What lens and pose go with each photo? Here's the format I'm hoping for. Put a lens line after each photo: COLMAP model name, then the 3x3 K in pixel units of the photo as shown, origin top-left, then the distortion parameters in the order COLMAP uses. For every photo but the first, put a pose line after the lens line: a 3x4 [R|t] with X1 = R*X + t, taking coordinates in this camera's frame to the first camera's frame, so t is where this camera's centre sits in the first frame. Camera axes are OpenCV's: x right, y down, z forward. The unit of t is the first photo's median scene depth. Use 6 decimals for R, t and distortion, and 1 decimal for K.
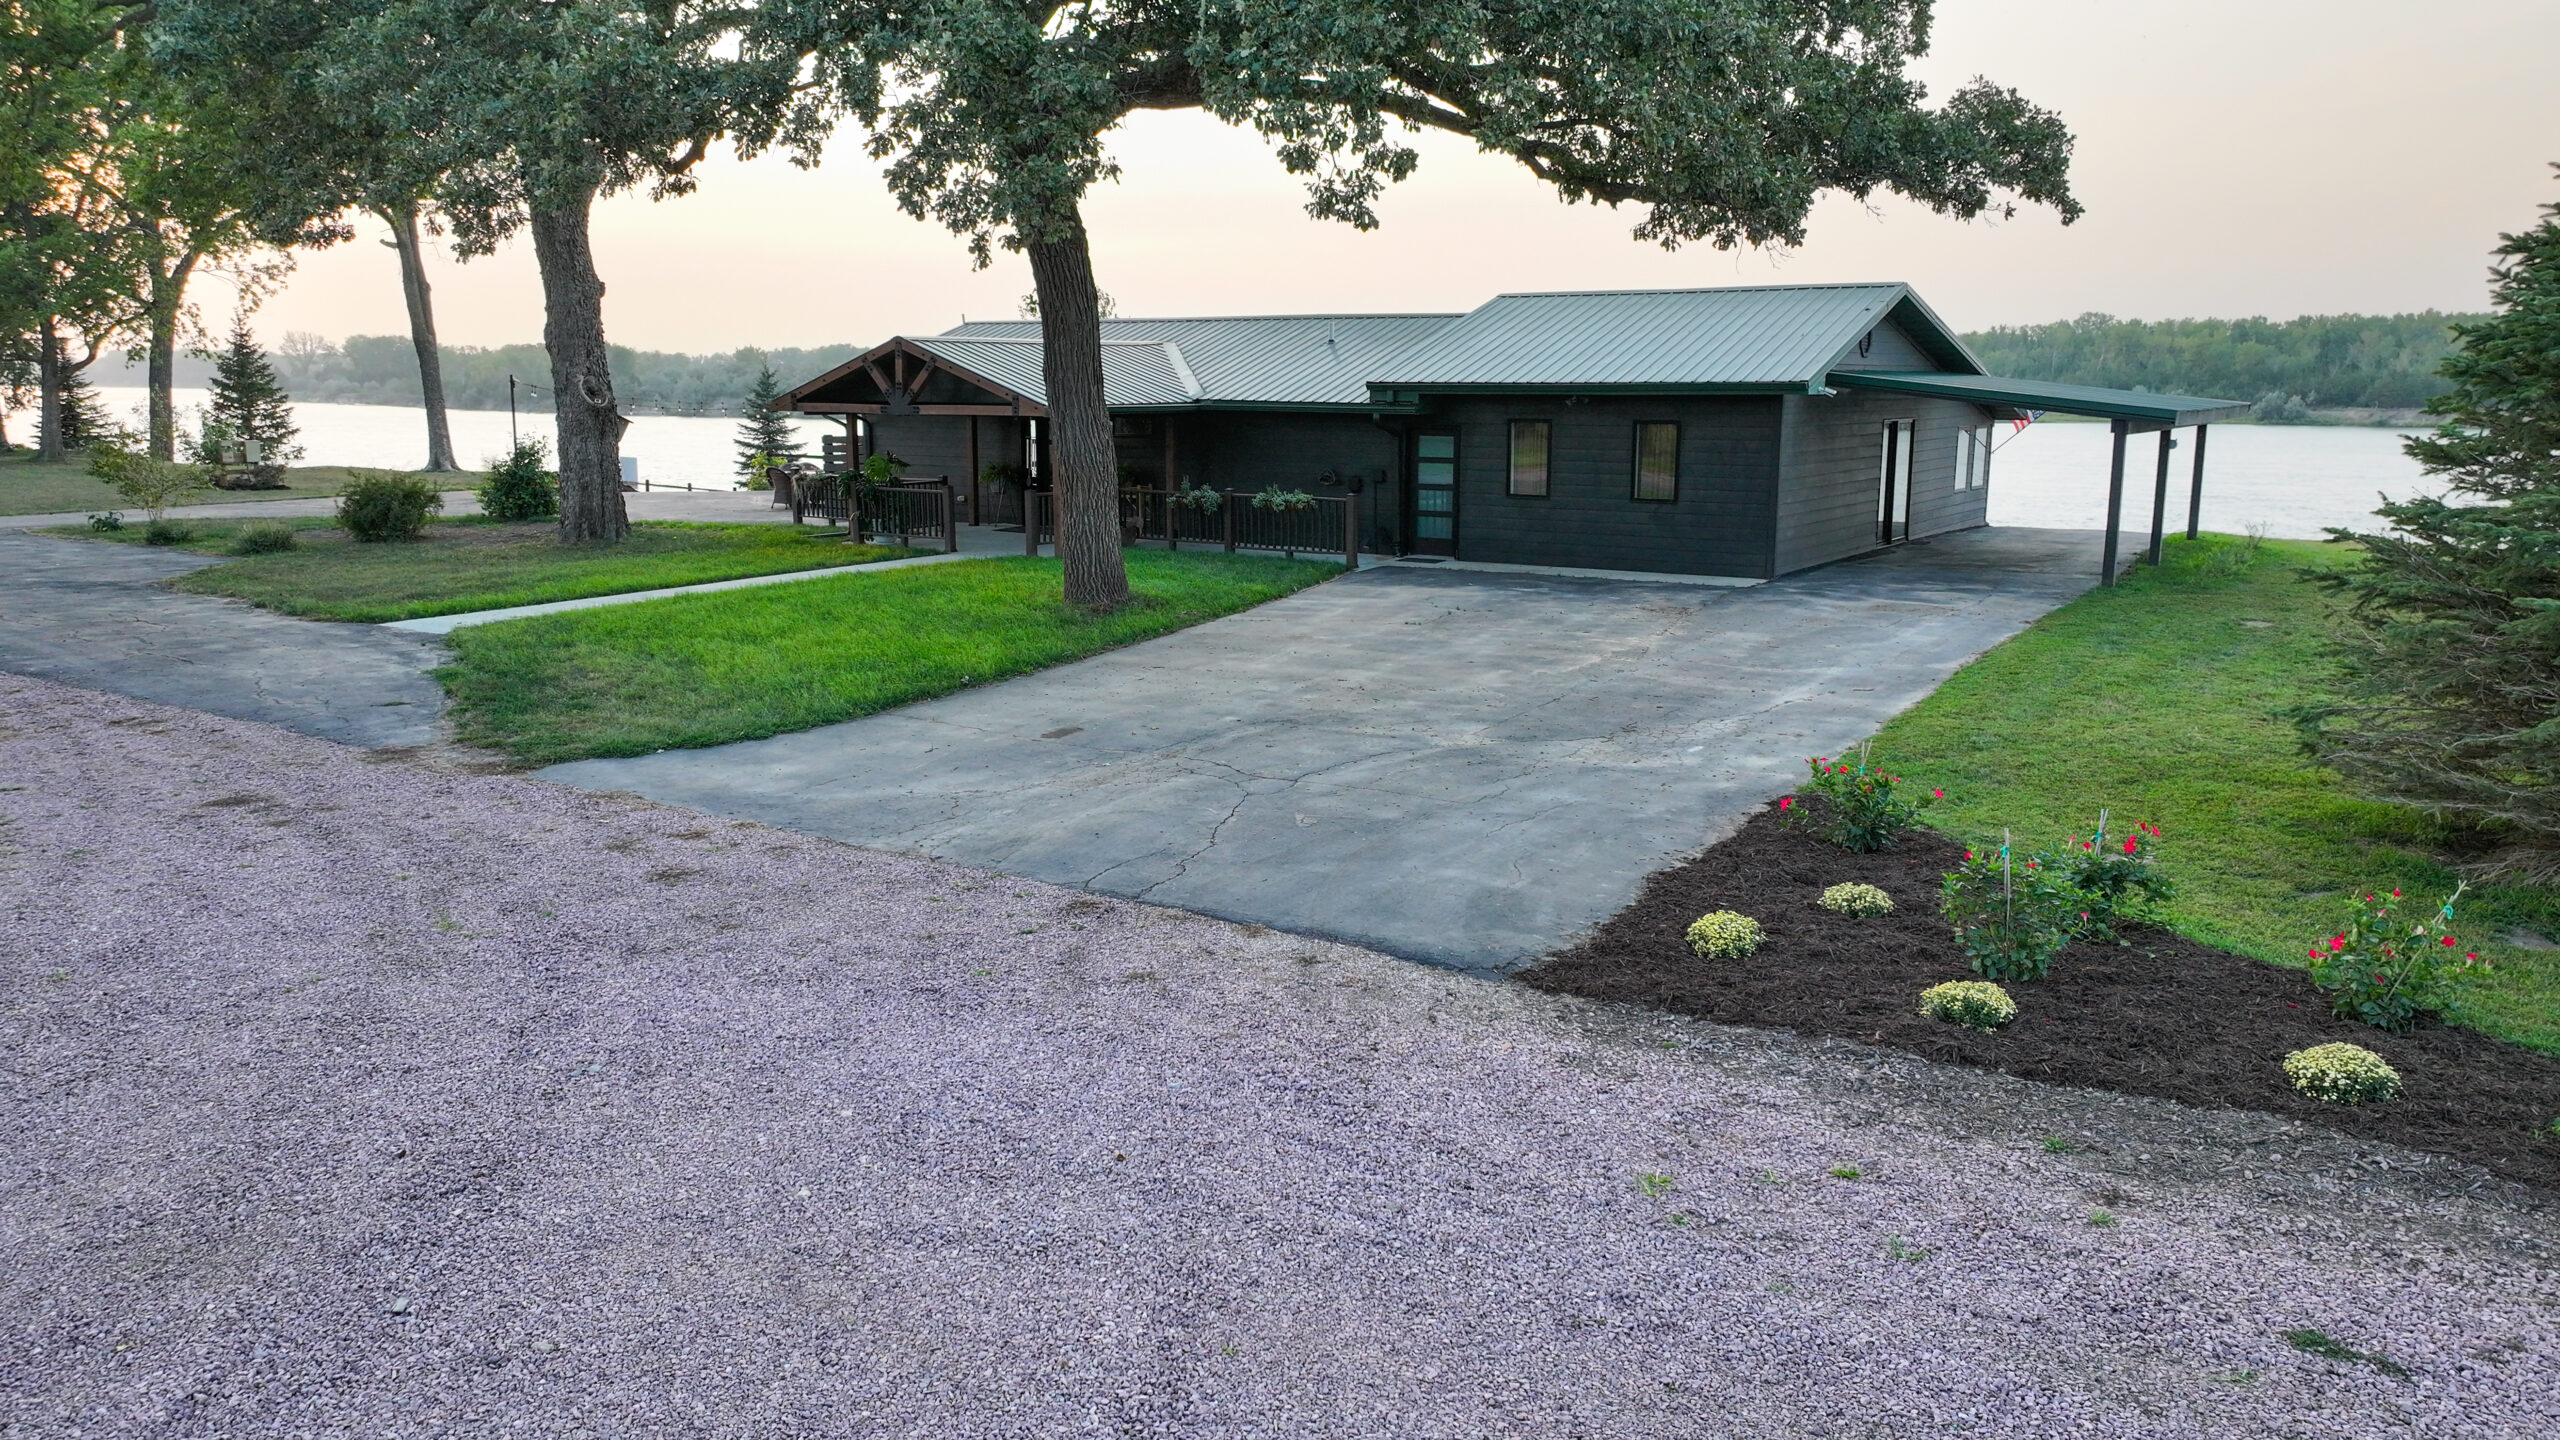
lens RADIAL K [[1816.2, 0, 1284.4], [0, 1816.2, 717.1], [0, 0, 1]] dist [0.016637, -0.004044]
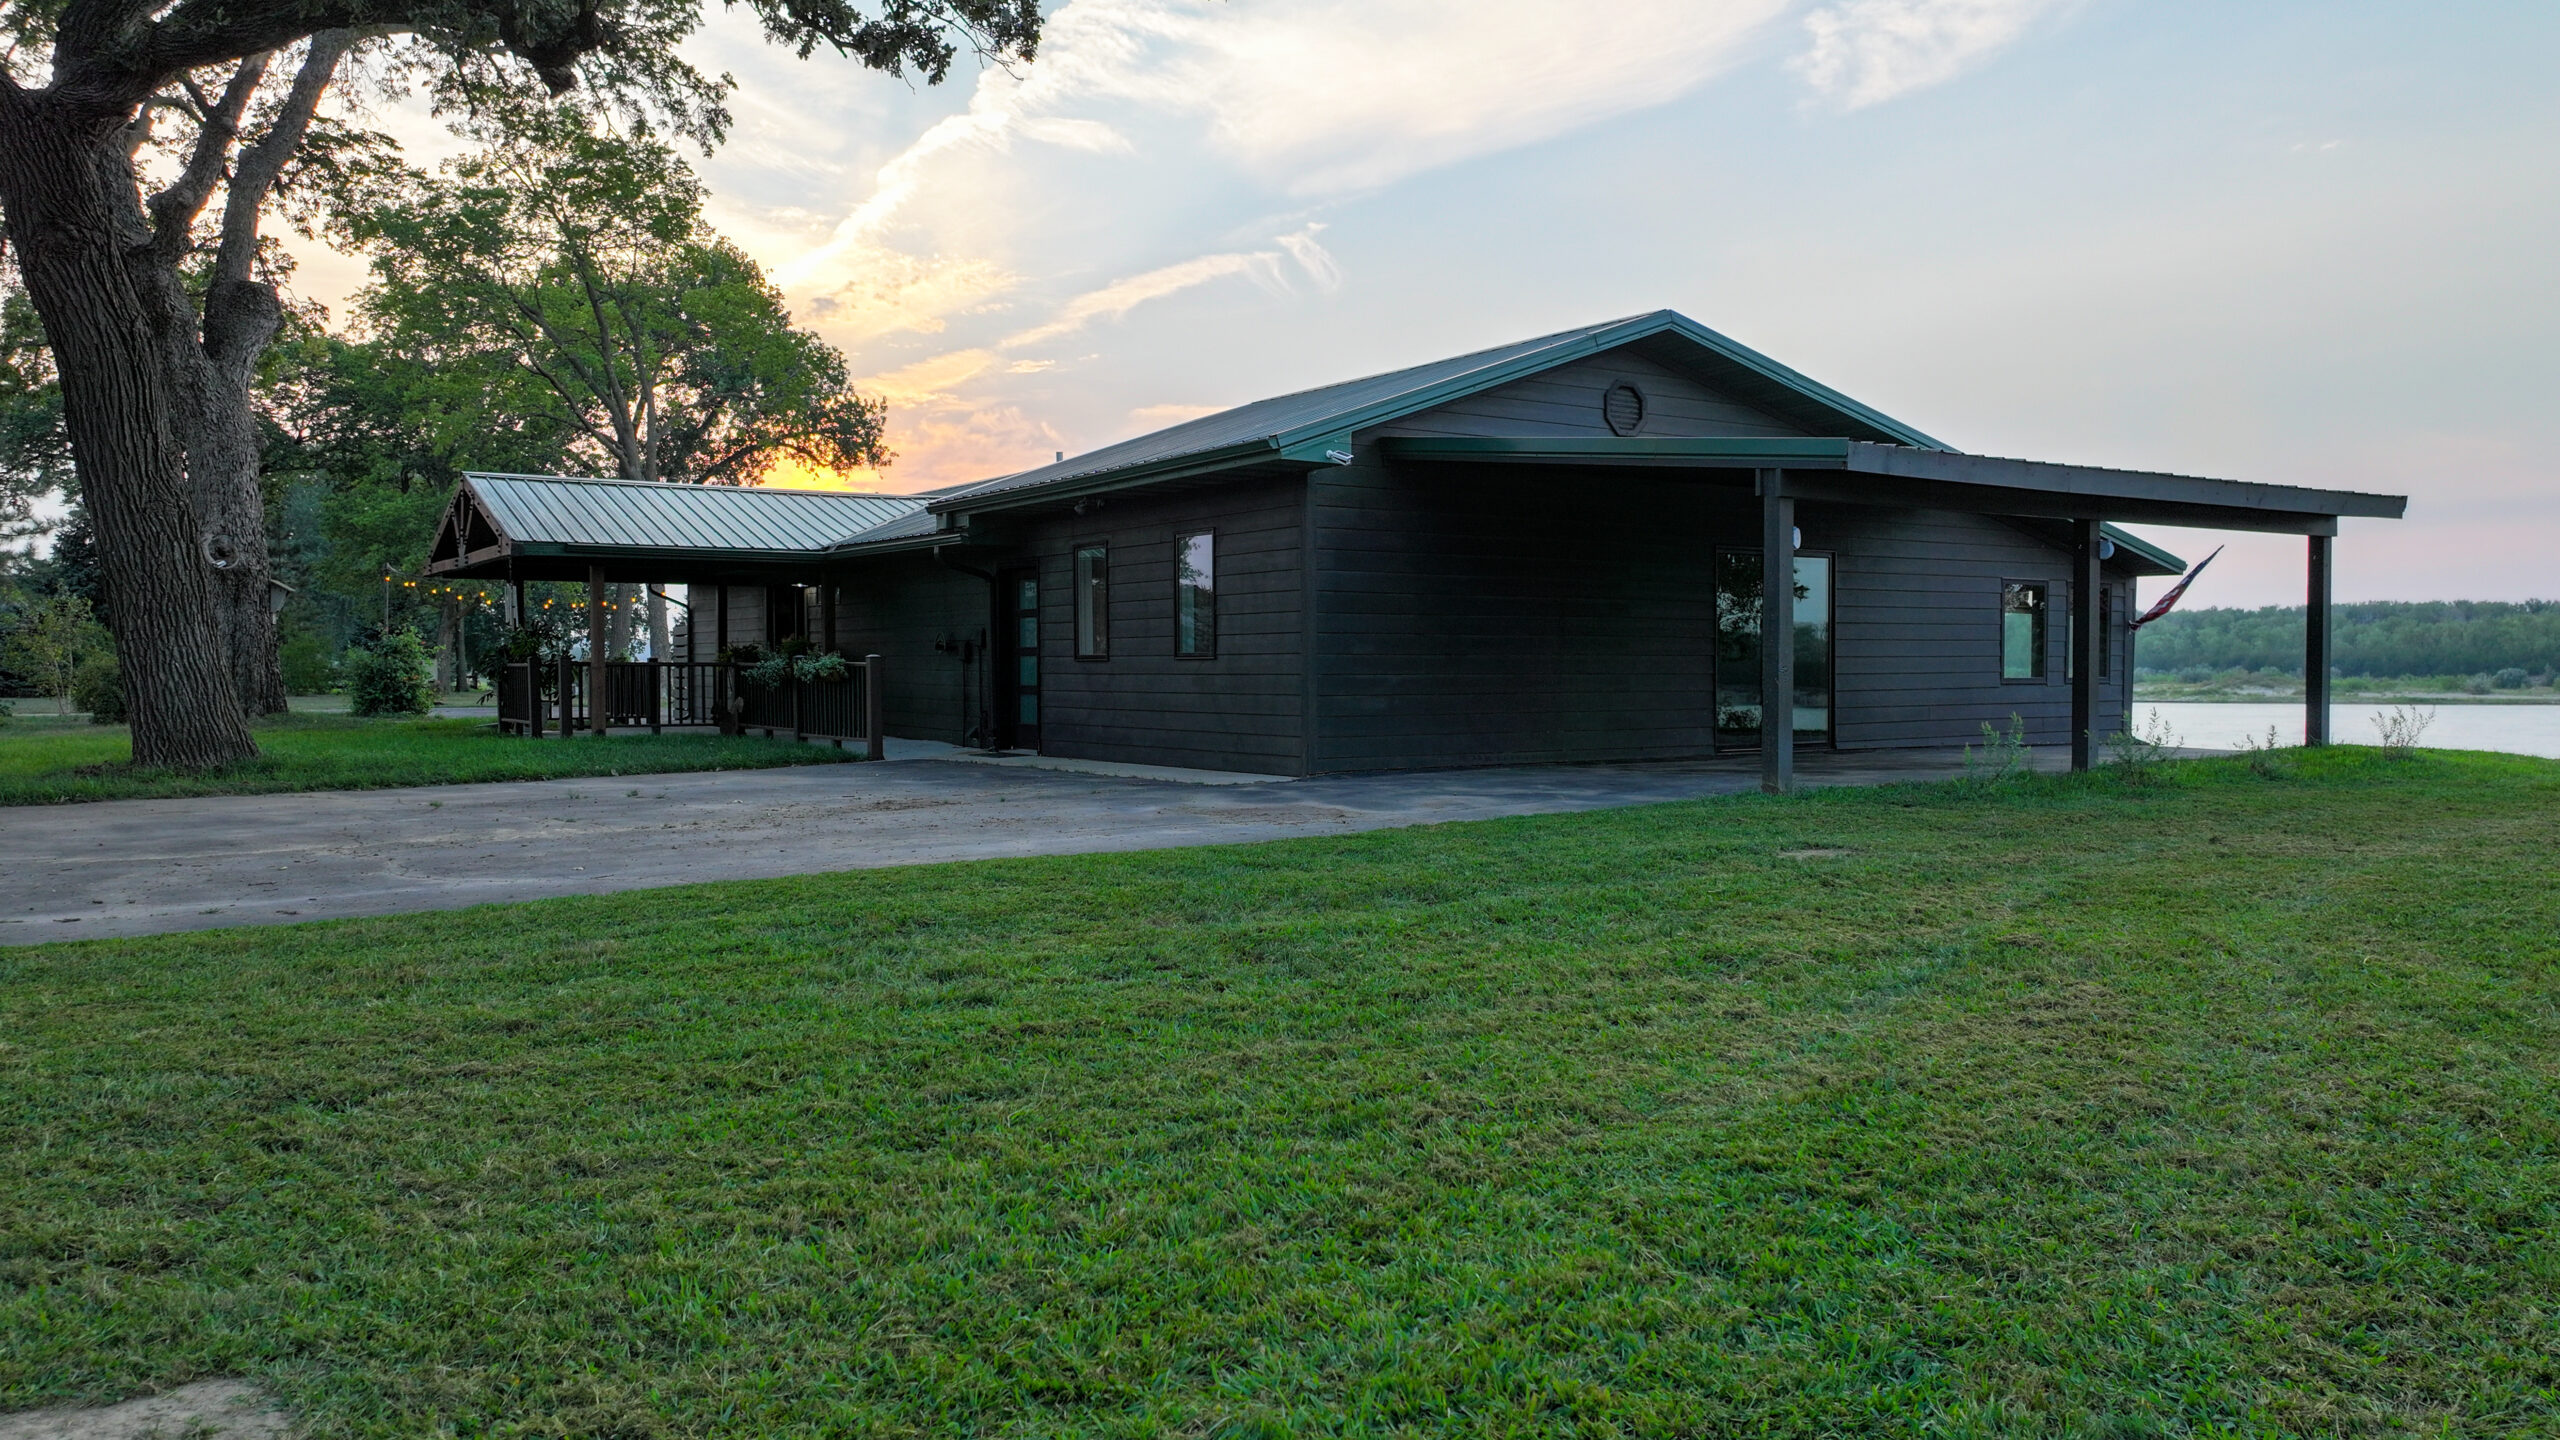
lens RADIAL K [[1816.2, 0, 1271.7], [0, 1816.2, 724.6], [0, 0, 1]] dist [0.016637, -0.004044]
pose [[0.923547, 0.011313, -0.383318, 0.438212], [-0.069994, 0.987747, -0.139488, -0.008402], [0.377043, 0.155653, 0.913023, 0.405790]]
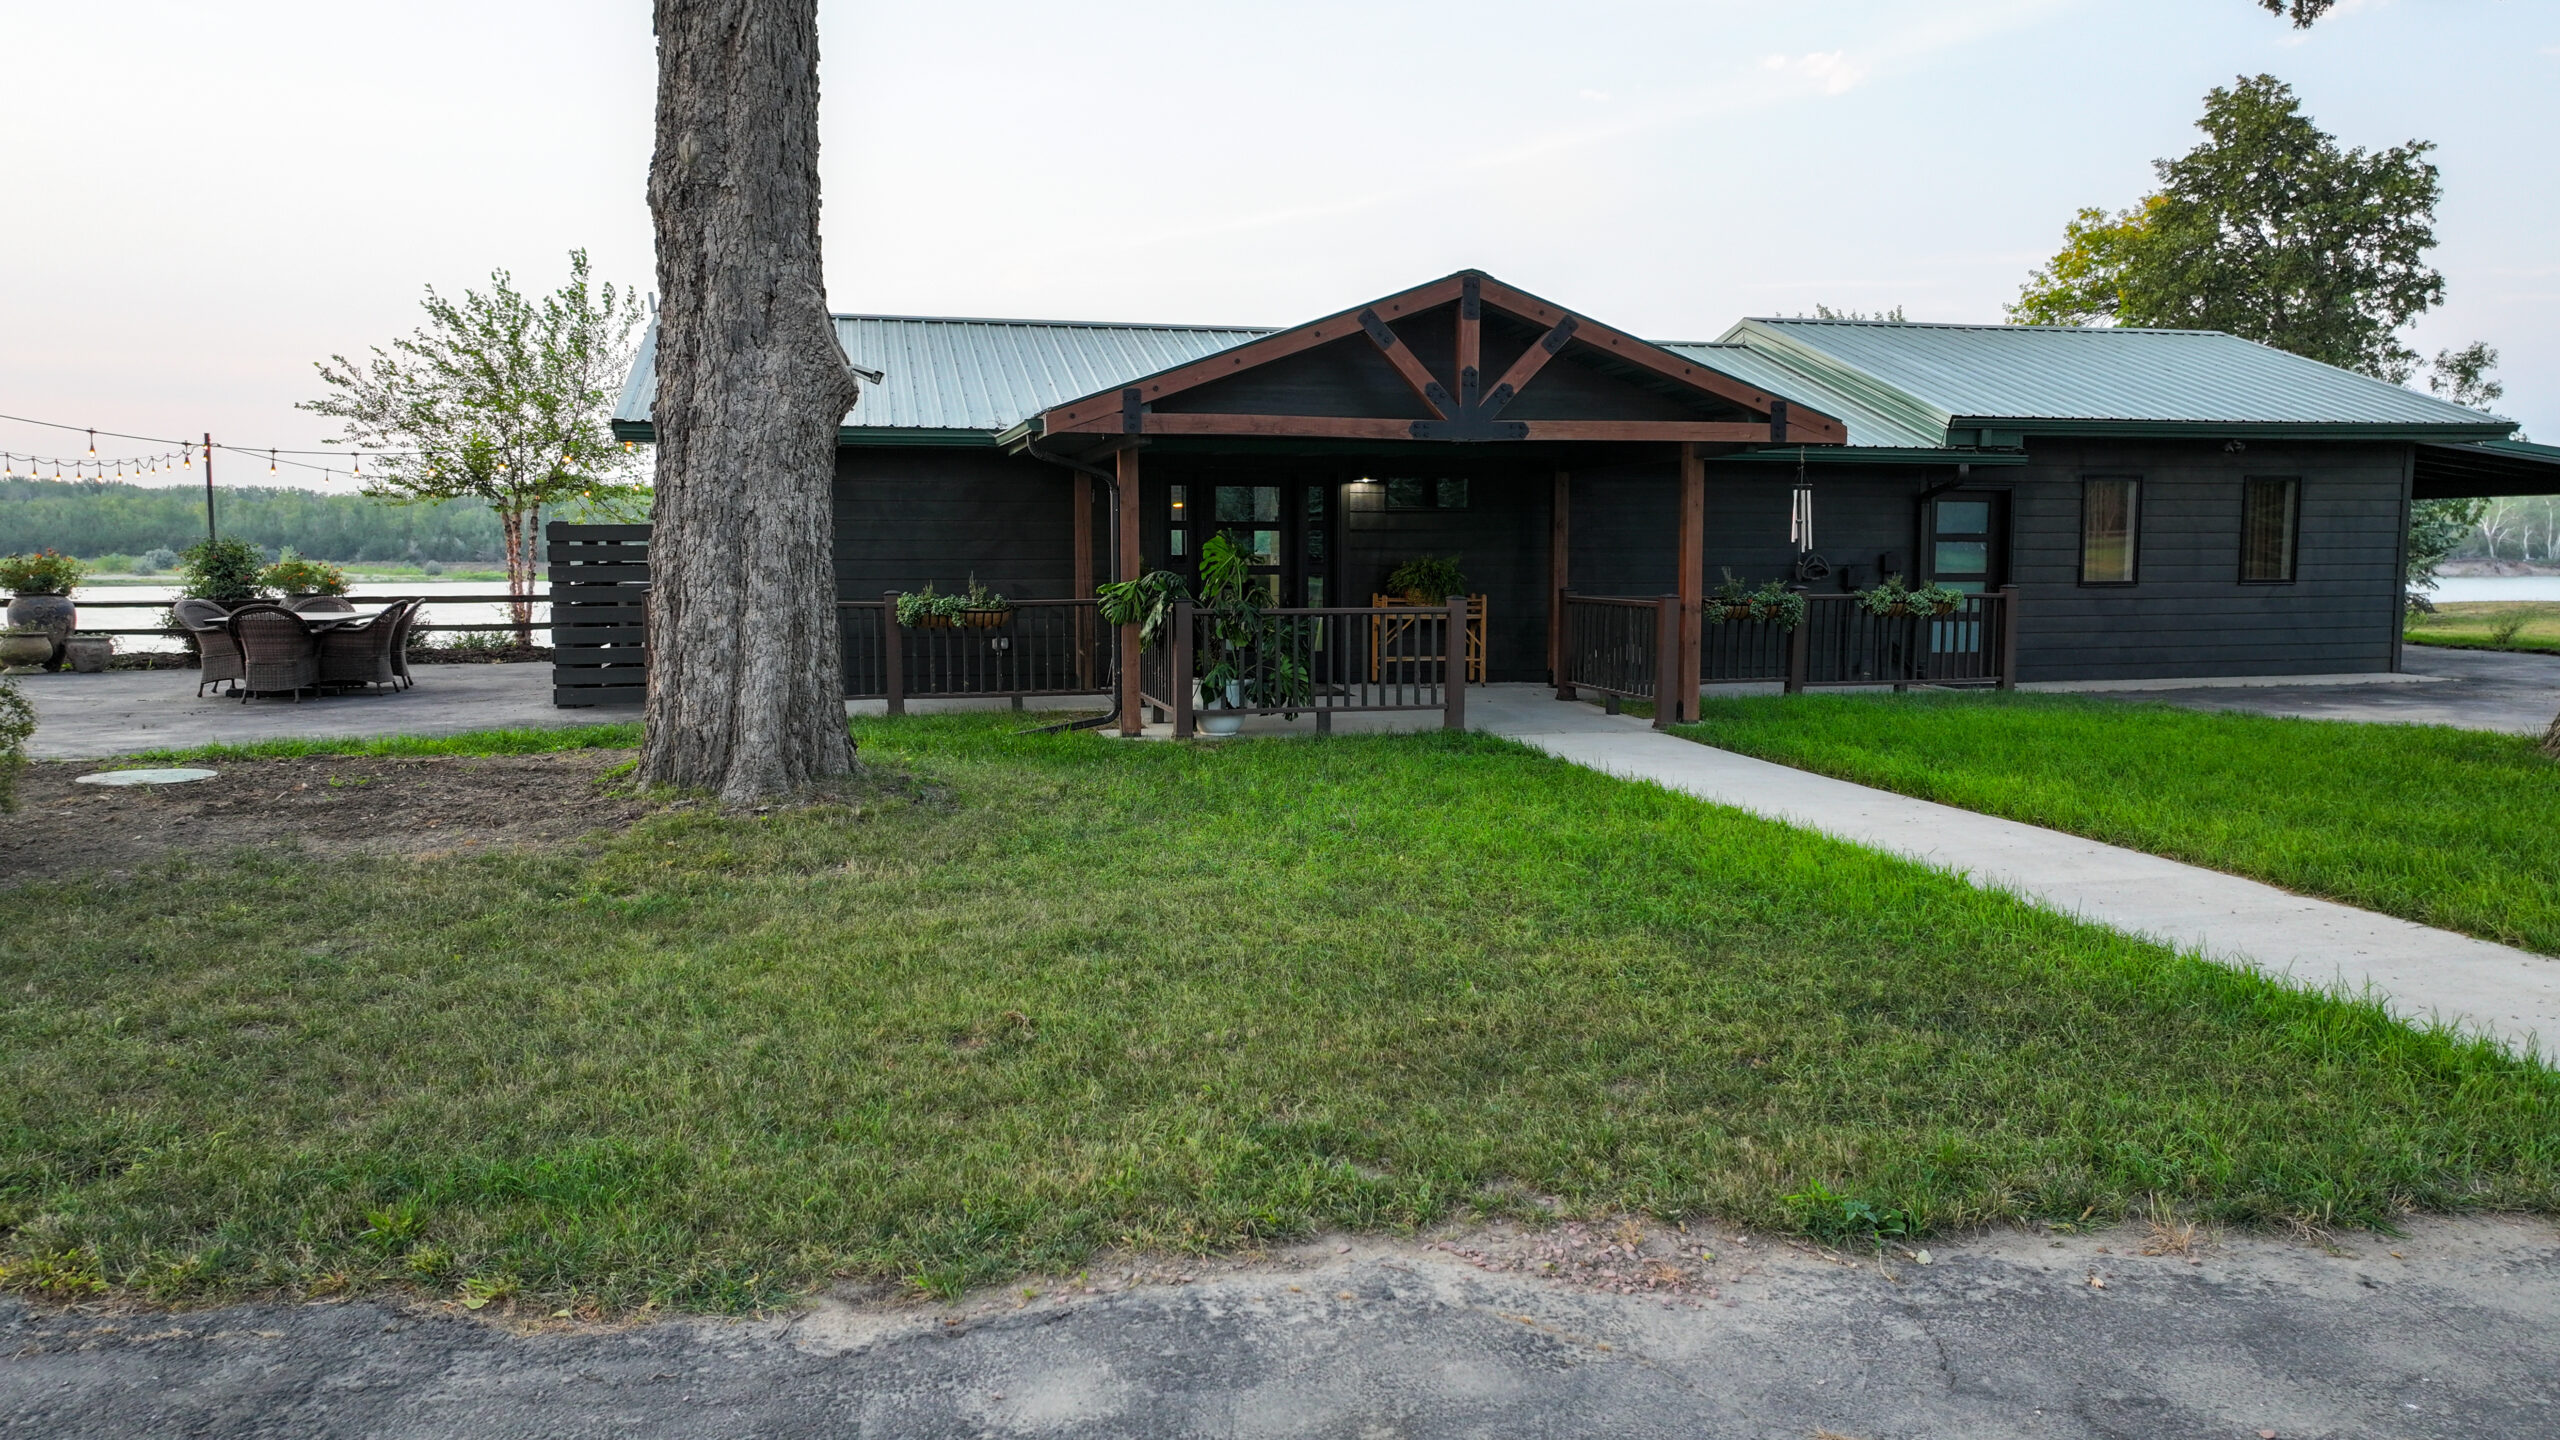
lens RADIAL K [[1816.2, 0, 1290.7], [0, 1816.2, 710.3], [0, 0, 1]] dist [0.016637, -0.004044]
pose [[0.667412, -0.069934, 0.741397, -0.591687], [0.137503, 0.990035, -0.030393, -0.092020], [-0.731884, 0.122229, 0.670378, 0.739364]]
